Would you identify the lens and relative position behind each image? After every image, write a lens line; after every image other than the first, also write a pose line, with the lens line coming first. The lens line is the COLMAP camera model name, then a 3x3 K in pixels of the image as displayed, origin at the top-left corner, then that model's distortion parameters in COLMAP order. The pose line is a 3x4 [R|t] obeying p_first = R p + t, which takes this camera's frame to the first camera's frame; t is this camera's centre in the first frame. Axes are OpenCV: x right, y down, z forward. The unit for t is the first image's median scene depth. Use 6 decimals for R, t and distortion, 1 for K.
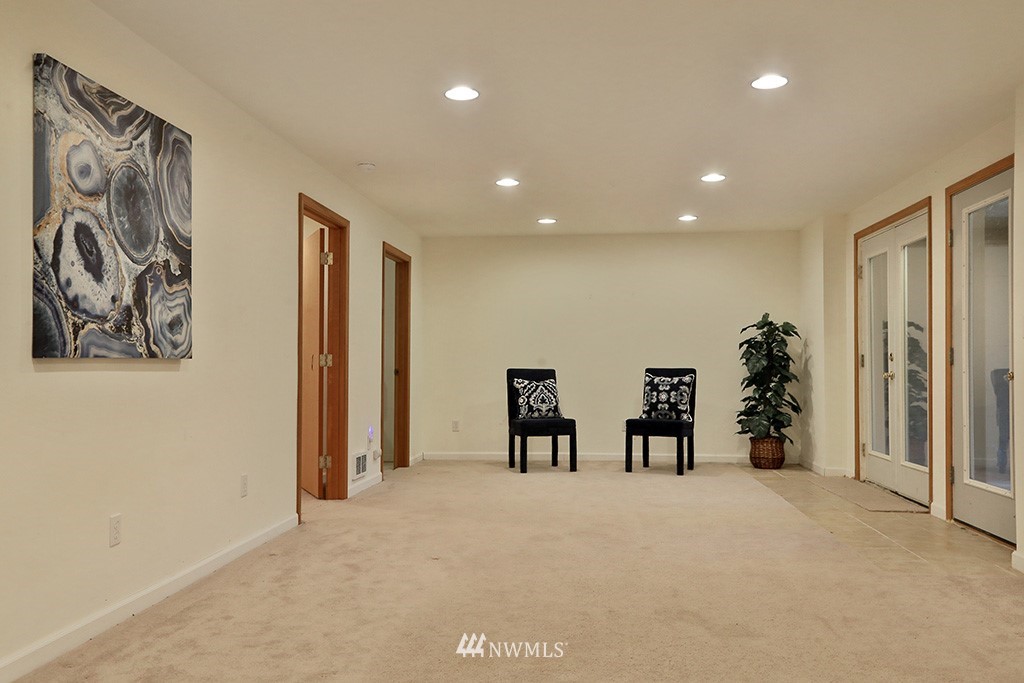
lens RADIAL K [[849.0, 0, 512.1], [0, 849.0, 339.9], [0, 0, 1]] dist [0.007570, 0.004684]
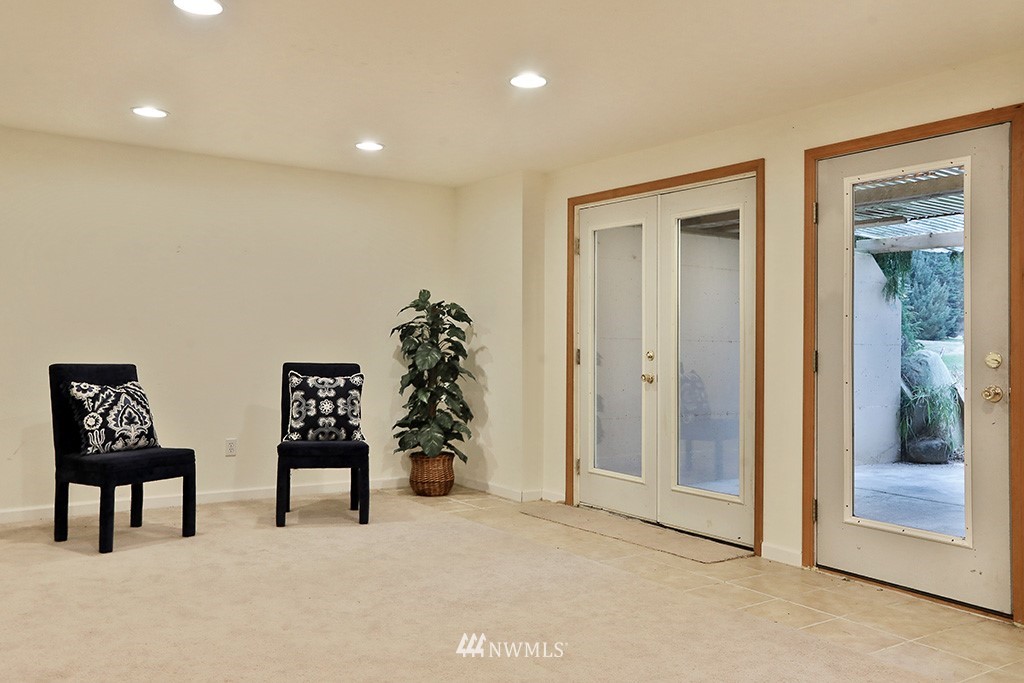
lens RADIAL K [[849.0, 0, 512.1], [0, 849.0, 339.9], [0, 0, 1]] dist [0.007570, 0.004684]
pose [[0.758108, 0.017134, 0.651904, -0.147223], [-0.037019, 0.999173, 0.016790, -0.002575], [-0.651077, -0.036861, 0.758116, 0.393779]]
